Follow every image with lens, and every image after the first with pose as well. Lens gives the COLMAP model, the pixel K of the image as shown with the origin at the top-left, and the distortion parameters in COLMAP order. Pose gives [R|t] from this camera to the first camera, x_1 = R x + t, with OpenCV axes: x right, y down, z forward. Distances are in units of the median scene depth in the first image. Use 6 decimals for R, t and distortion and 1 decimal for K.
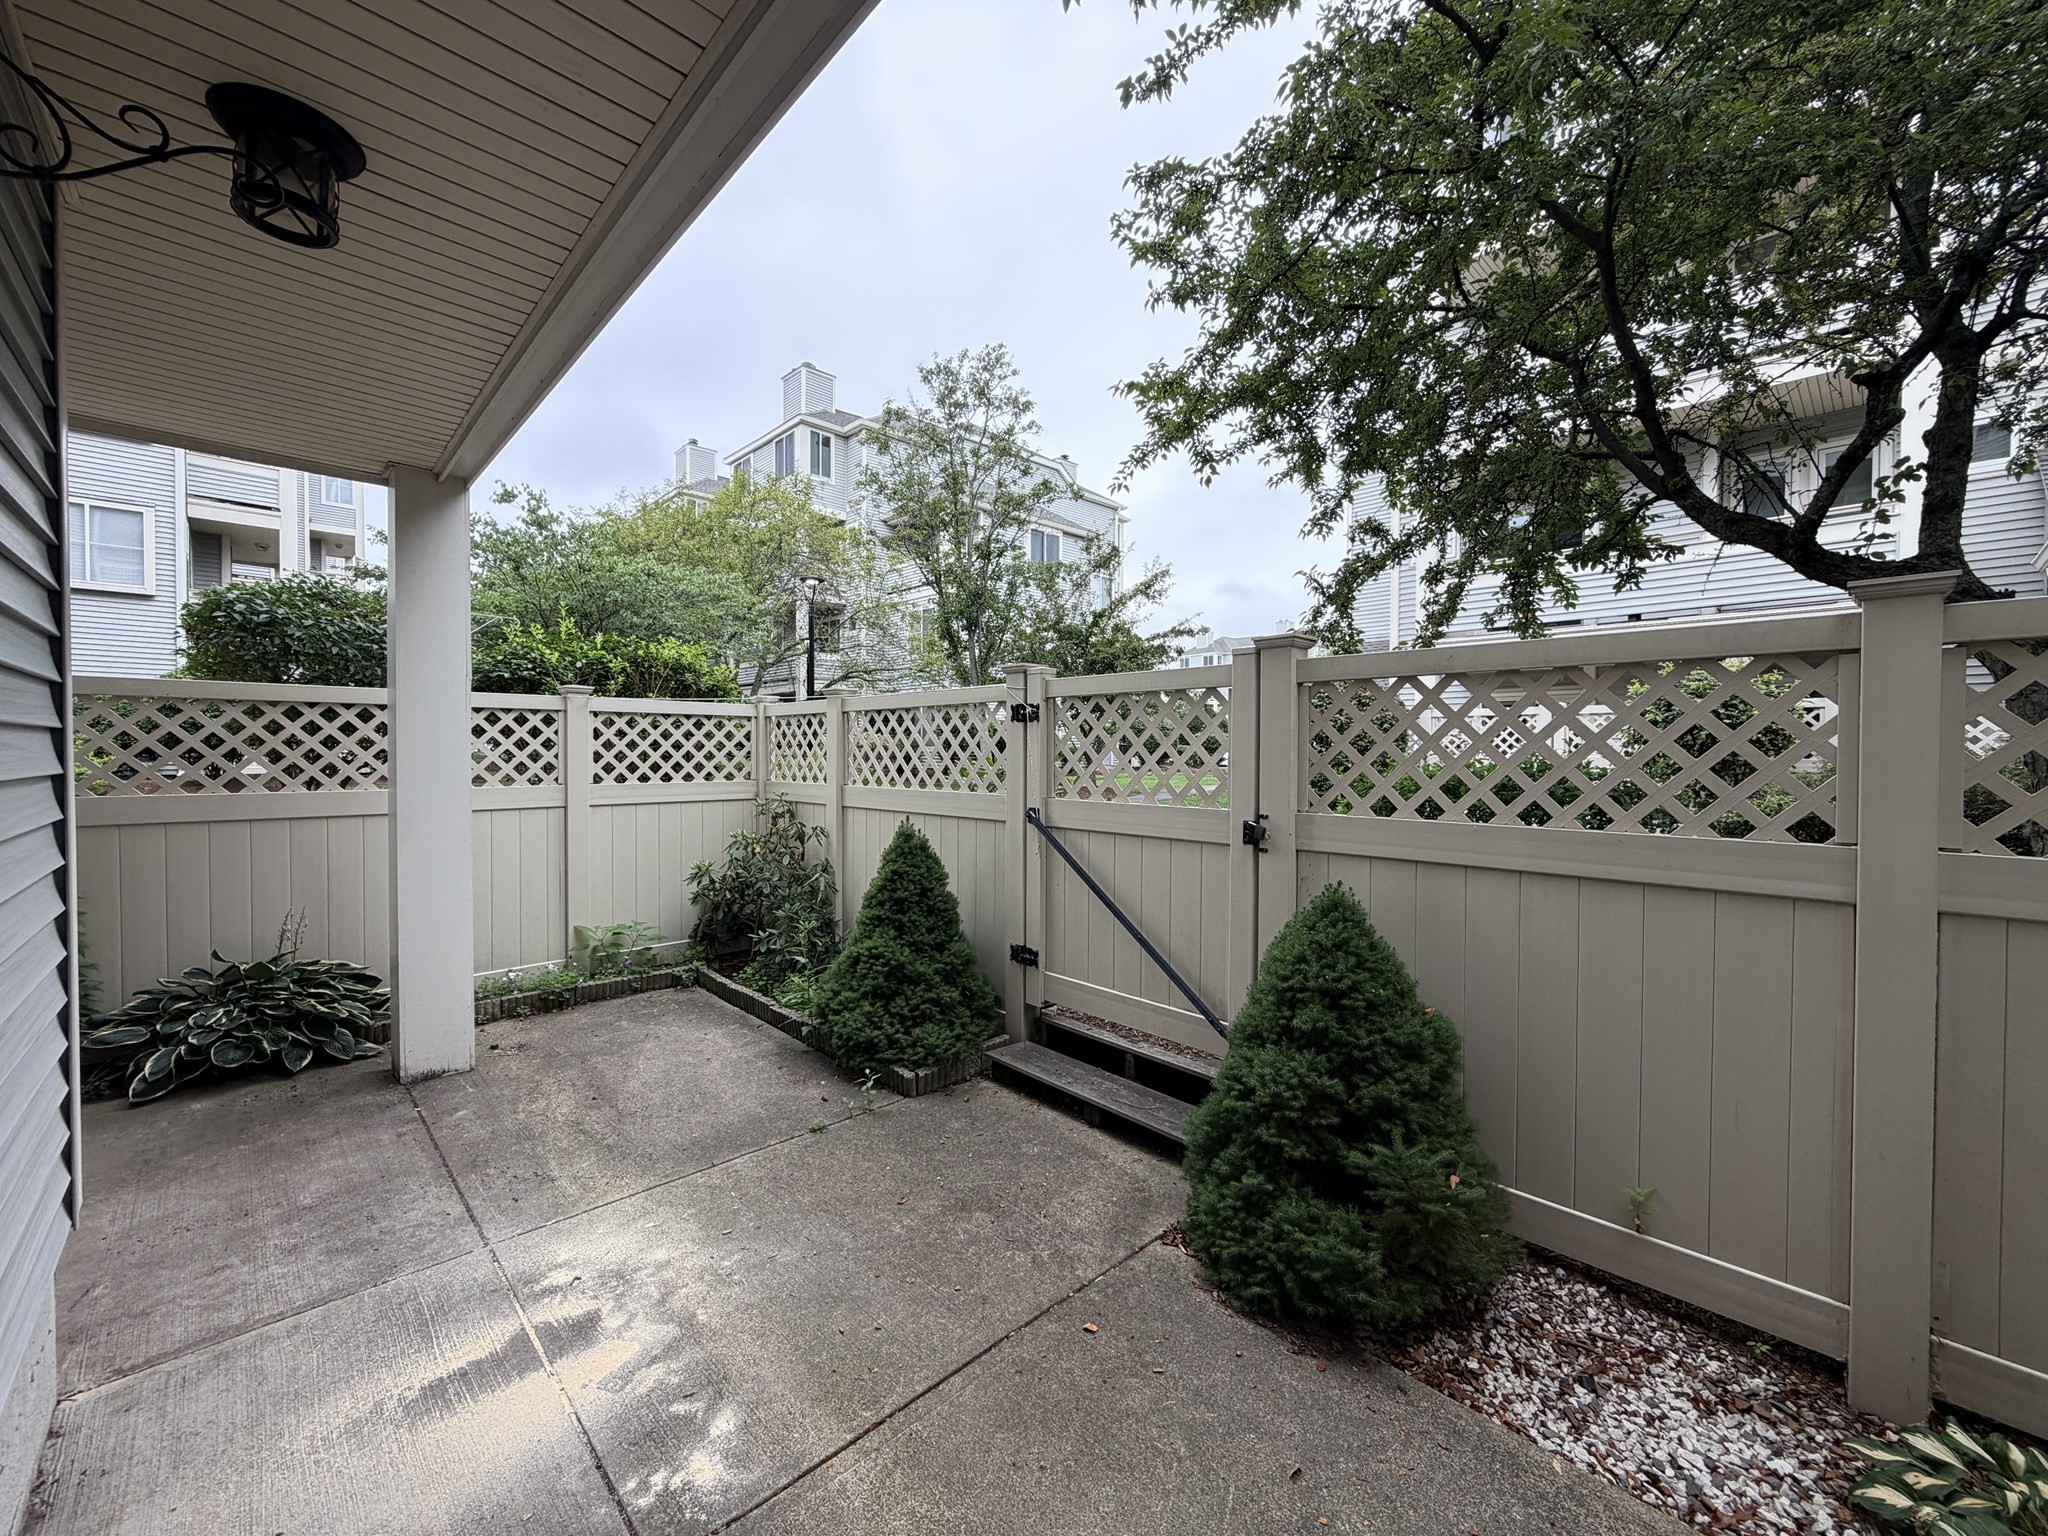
lens RADIAL K [[813.0, 0, 1020.5], [0, 813.0, 768.8], [0, 0, 1]] dist [-0.001025, -0.000057]
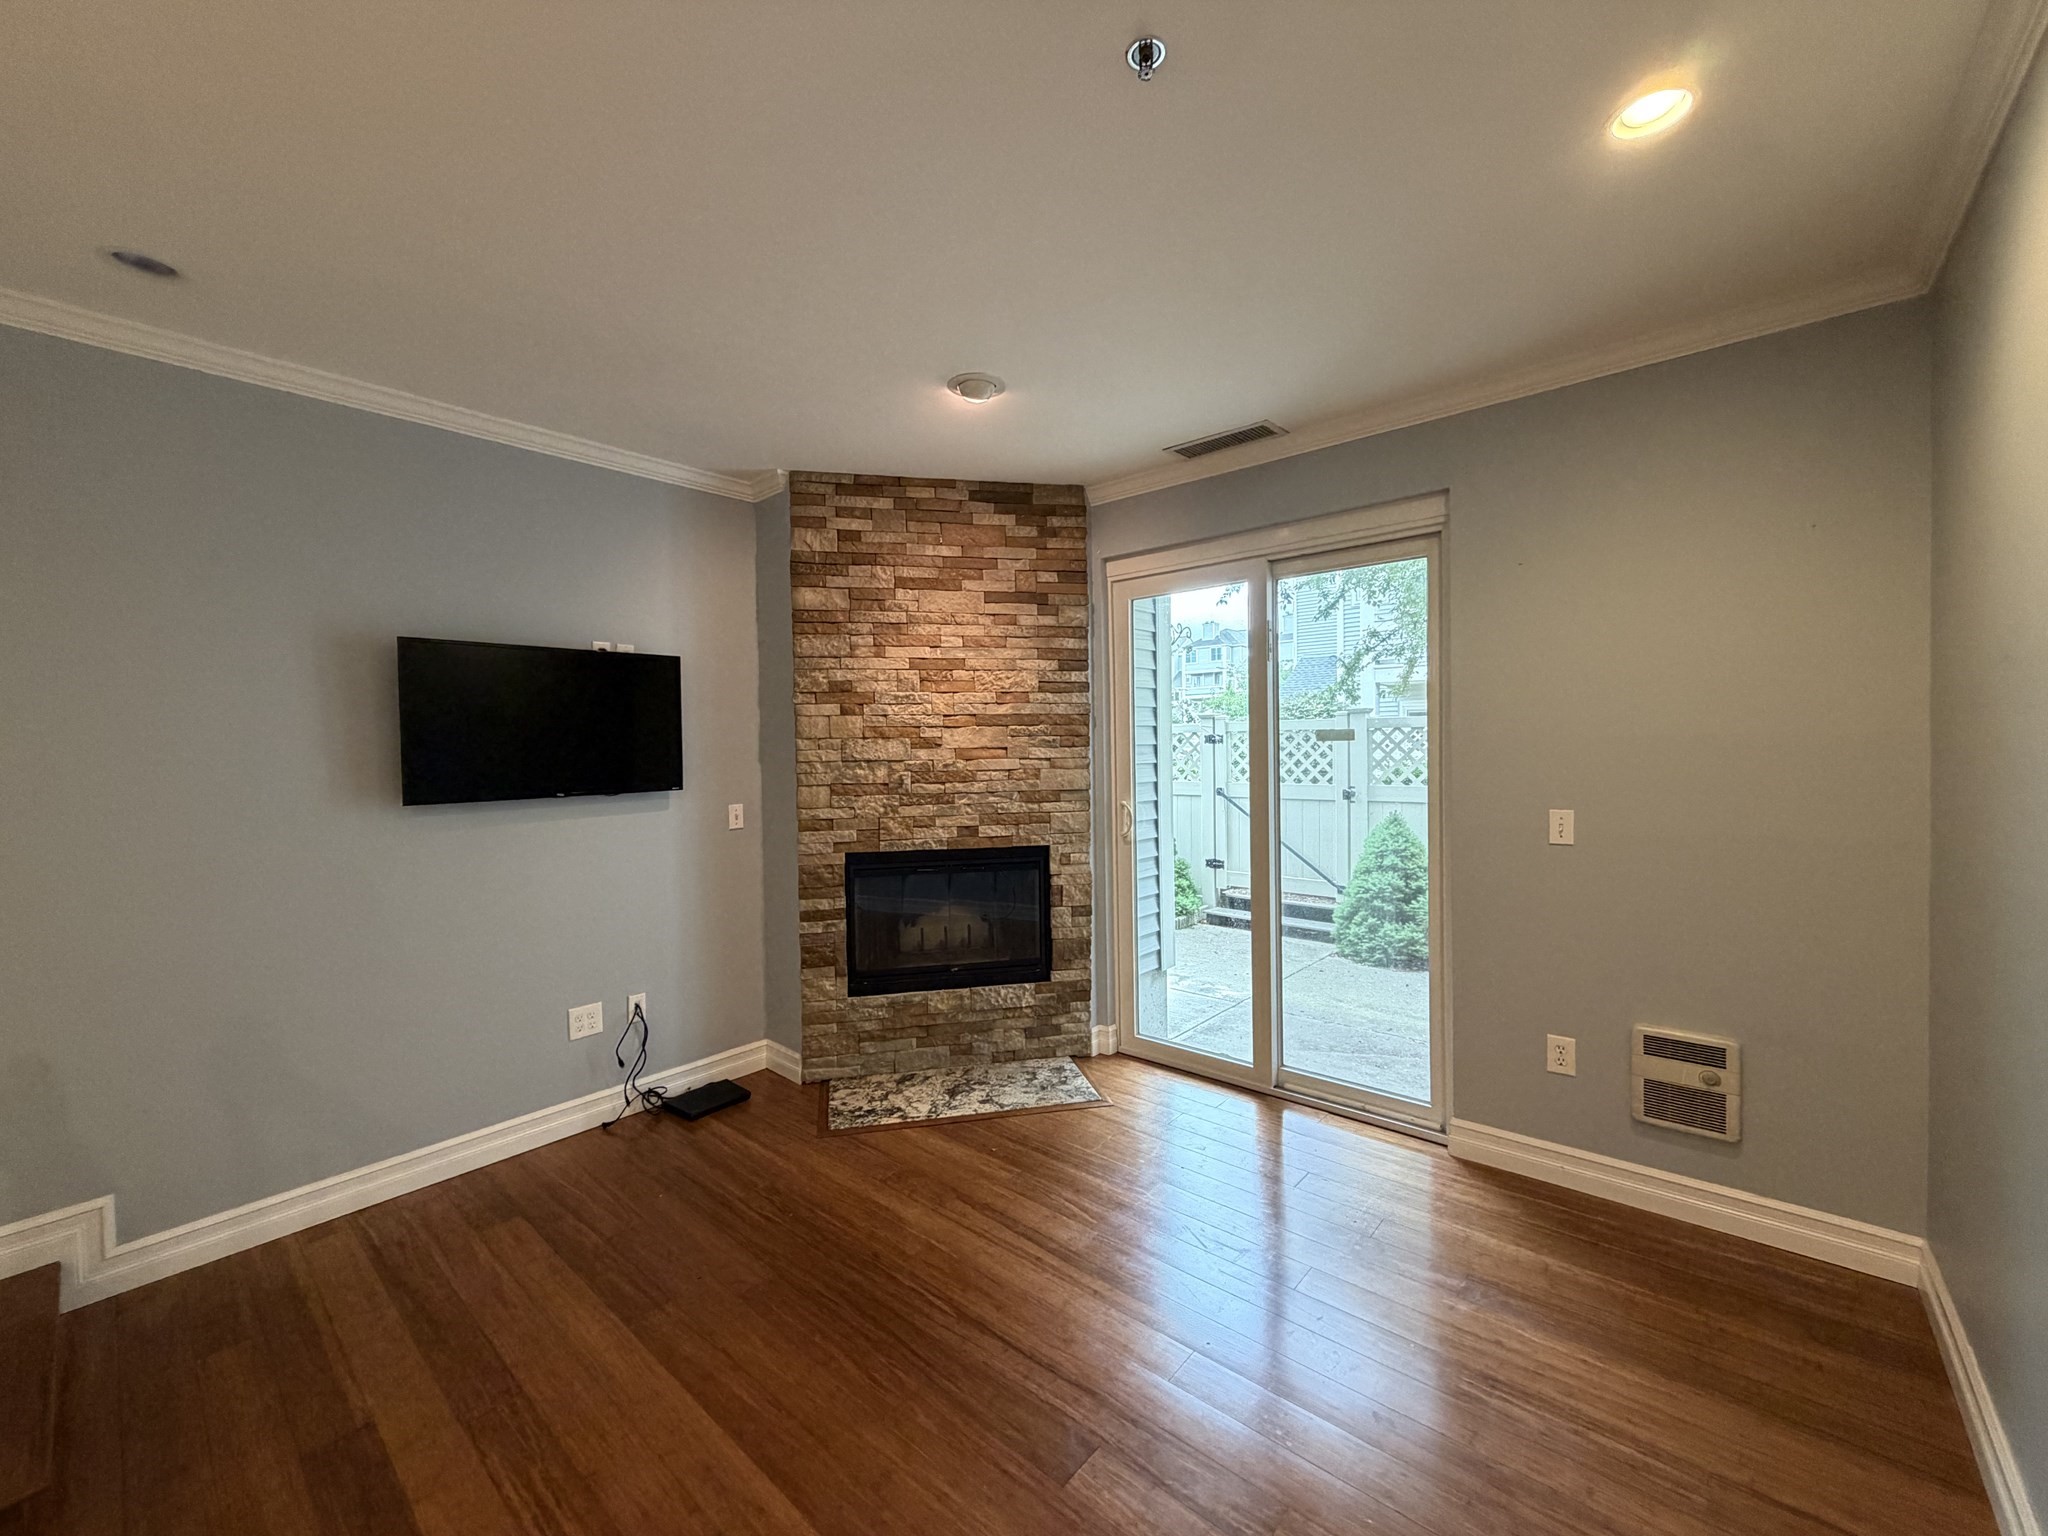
lens RADIAL K [[813.0, 0, 1018.0], [0, 813.0, 764.8], [0, 0, 1]] dist [-0.001025, -0.000057]
pose [[0.995443, -0.021427, 0.092917, -1.039845], [0.021251, 0.999770, 0.002883, -0.036075], [-0.092957, -0.000895, 0.995670, -1.453079]]
